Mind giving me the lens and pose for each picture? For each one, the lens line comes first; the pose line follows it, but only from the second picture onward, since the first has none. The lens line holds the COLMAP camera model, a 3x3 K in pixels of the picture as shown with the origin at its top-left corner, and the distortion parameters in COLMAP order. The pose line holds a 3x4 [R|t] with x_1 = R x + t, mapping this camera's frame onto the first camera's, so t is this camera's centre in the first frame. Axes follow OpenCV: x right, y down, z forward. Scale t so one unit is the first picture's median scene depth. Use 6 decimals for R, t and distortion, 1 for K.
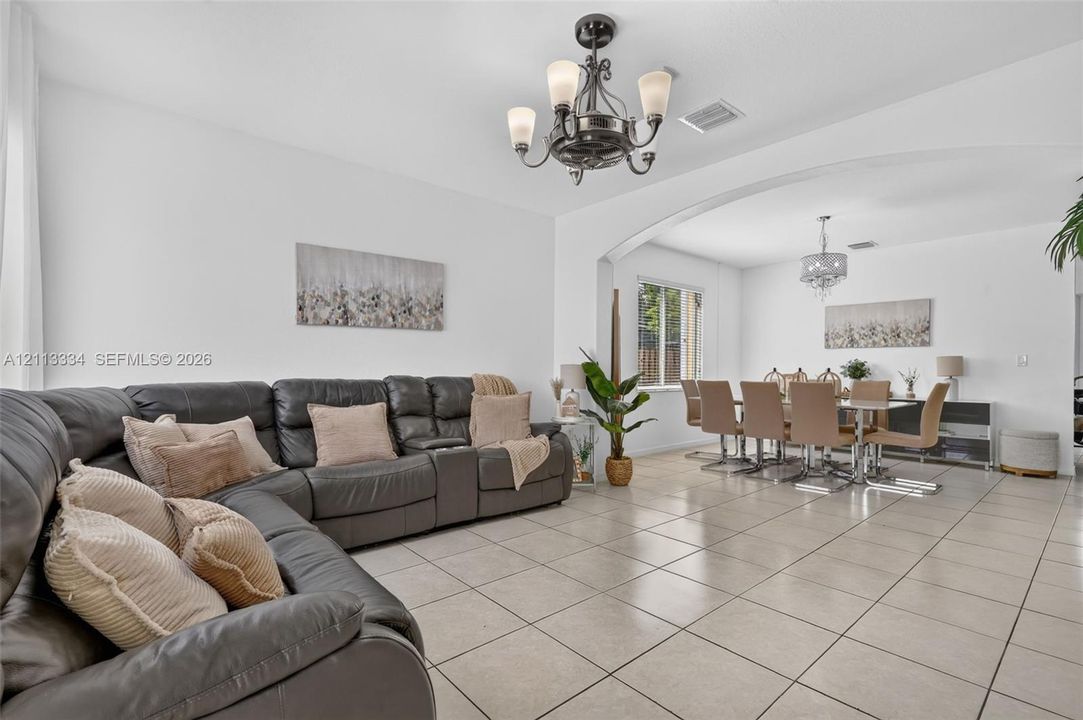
lens RADIAL K [[493.9, 0, 532.3], [0, 493.9, 371.0], [0, 0, 1]] dist [0.001144, -0.000369]
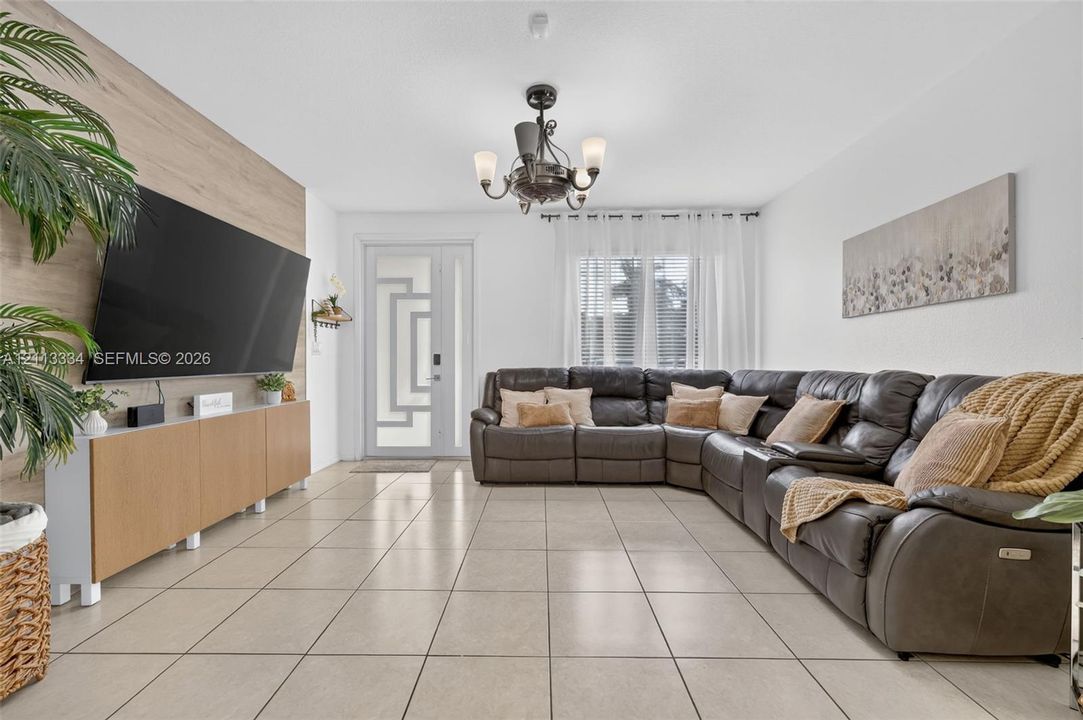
lens RADIAL K [[438.5, 0, 537.2], [0, 438.5, 361.9], [0, 0, 1]] dist [0.000253, 0.000248]
pose [[-0.649316, 0.004238, -0.760507, 0.594963], [0.000973, 0.999988, 0.004742, -0.008313], [0.760518, 0.002339, -0.649312, 1.016901]]
